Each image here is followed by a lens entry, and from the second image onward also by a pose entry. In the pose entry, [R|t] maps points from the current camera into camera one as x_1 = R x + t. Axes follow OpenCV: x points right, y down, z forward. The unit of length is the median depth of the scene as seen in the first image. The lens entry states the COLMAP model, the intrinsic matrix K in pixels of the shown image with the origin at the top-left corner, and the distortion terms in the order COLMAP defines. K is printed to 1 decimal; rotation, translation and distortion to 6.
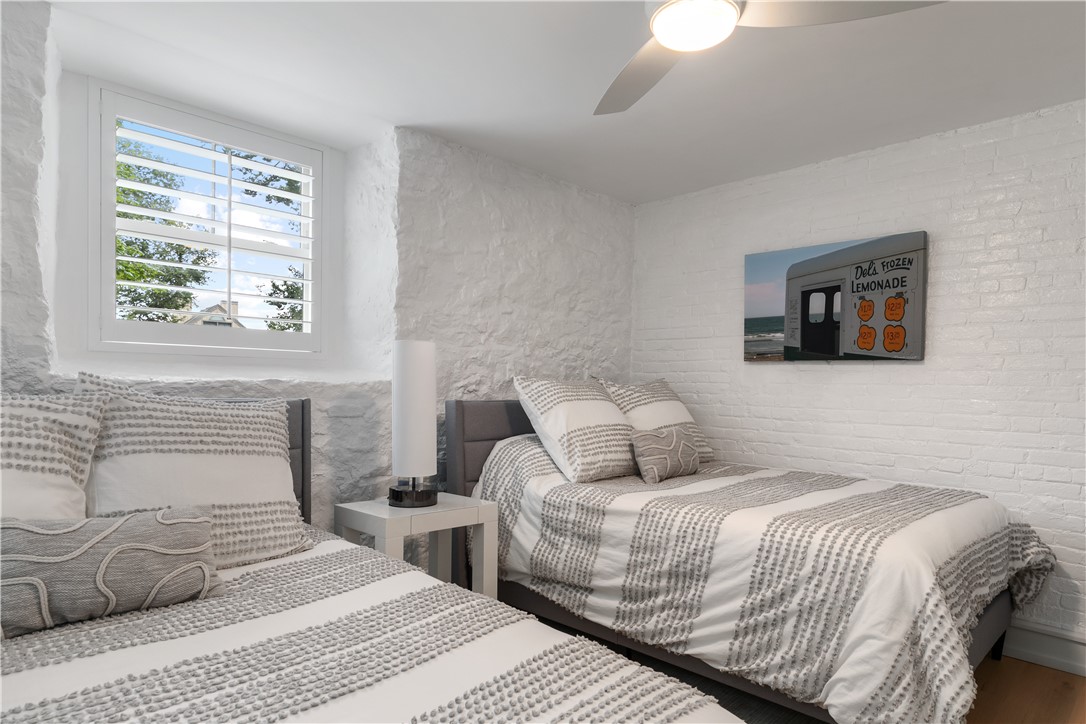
lens RADIAL K [[626.8, 0, 542.8], [0, 626.8, 387.6], [0, 0, 1]] dist [0.002157, -0.000011]
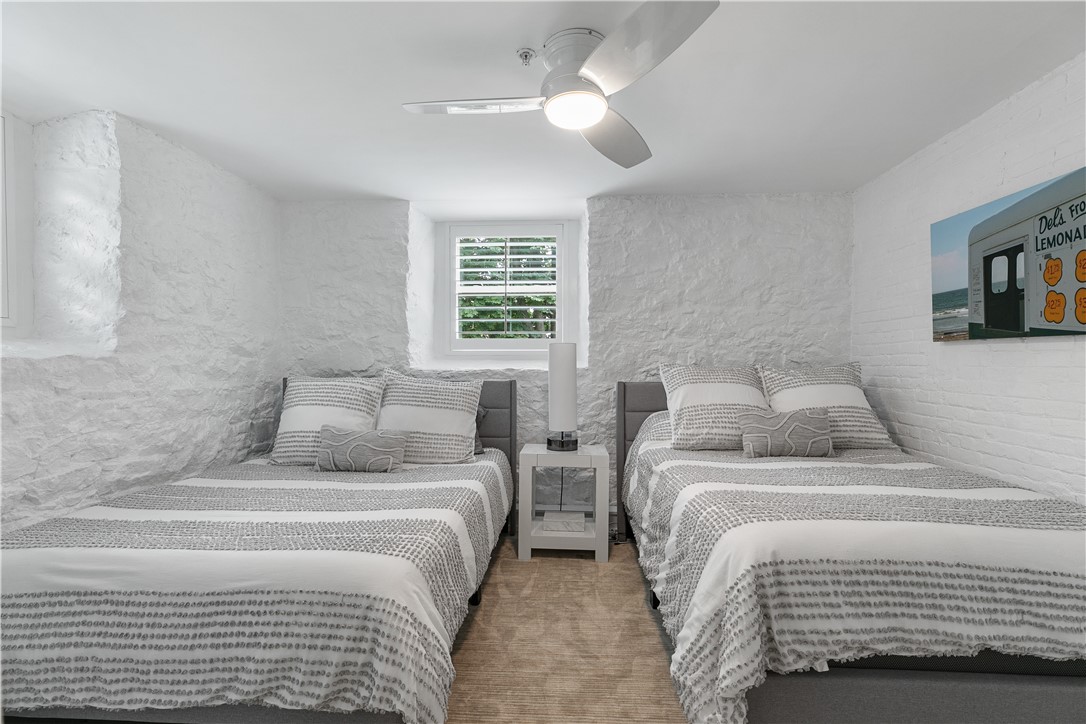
lens RADIAL K [[496.4, 0, 543.0], [0, 496.4, 362.0], [0, 0, 1]] dist [-0.001400, -0.000403]
pose [[0.669440, -0.017113, -0.742669, 0.507343], [0.007906, 0.999842, -0.015913, -0.006547], [0.742824, 0.004781, 0.669470, 0.114359]]
